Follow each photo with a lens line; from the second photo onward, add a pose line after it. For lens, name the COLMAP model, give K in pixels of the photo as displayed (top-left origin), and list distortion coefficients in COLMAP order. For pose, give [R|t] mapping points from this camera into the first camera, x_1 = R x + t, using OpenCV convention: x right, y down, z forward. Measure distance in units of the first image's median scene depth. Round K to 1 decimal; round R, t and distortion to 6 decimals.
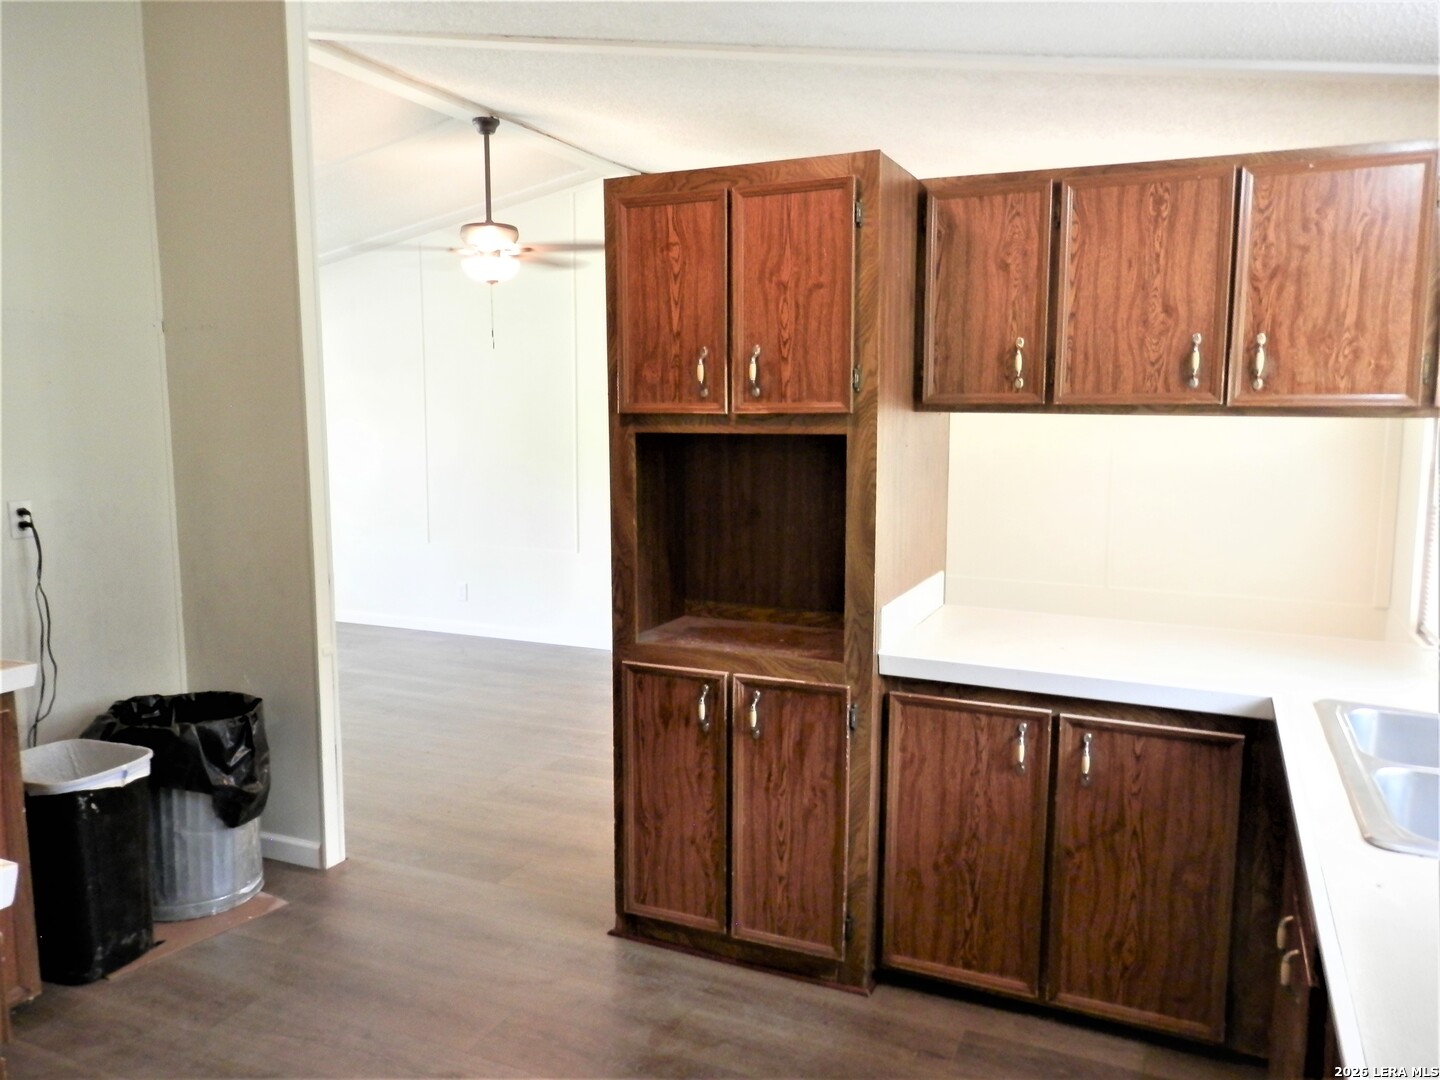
lens RADIAL K [[1061.7, 0, 727.0], [0, 1061.7, 543.4], [0, 0, 1]] dist [-0.003966, 0.007061]
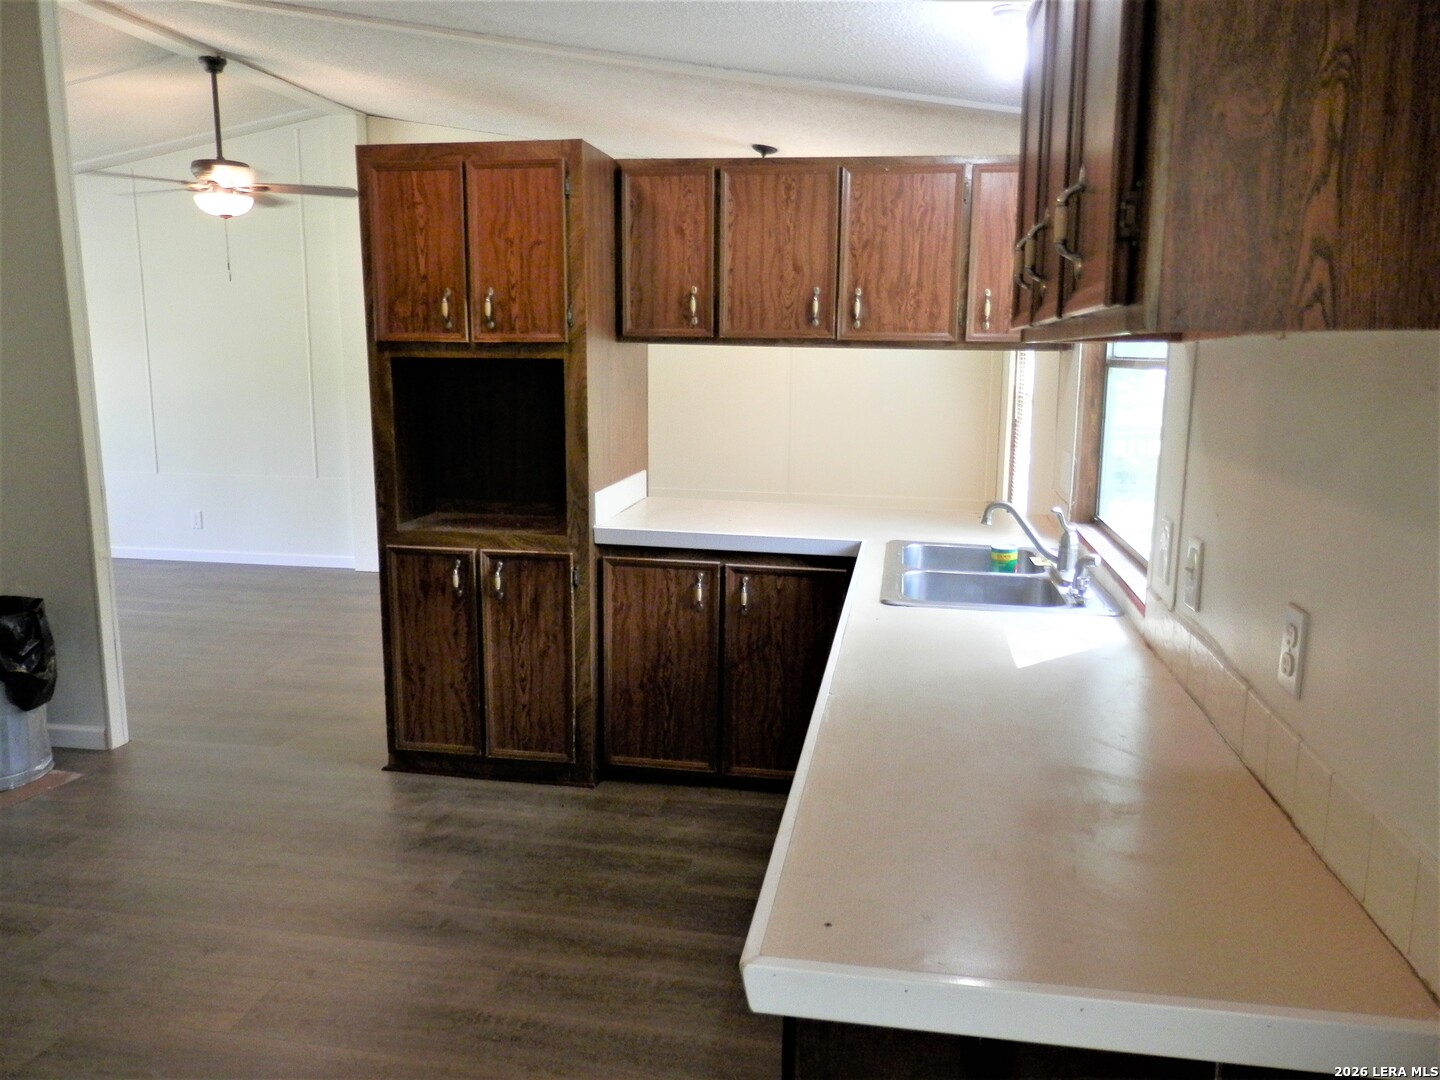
lens RADIAL K [[1061.7, 0, 727.0], [0, 1061.7, 543.4], [0, 0, 1]] dist [-0.003966, 0.007061]
pose [[0.968365, -0.036725, 0.246821, -0.021983], [0.022215, 0.997871, 0.061319, 0.045724], [-0.248548, -0.053896, 0.967119, -0.307271]]
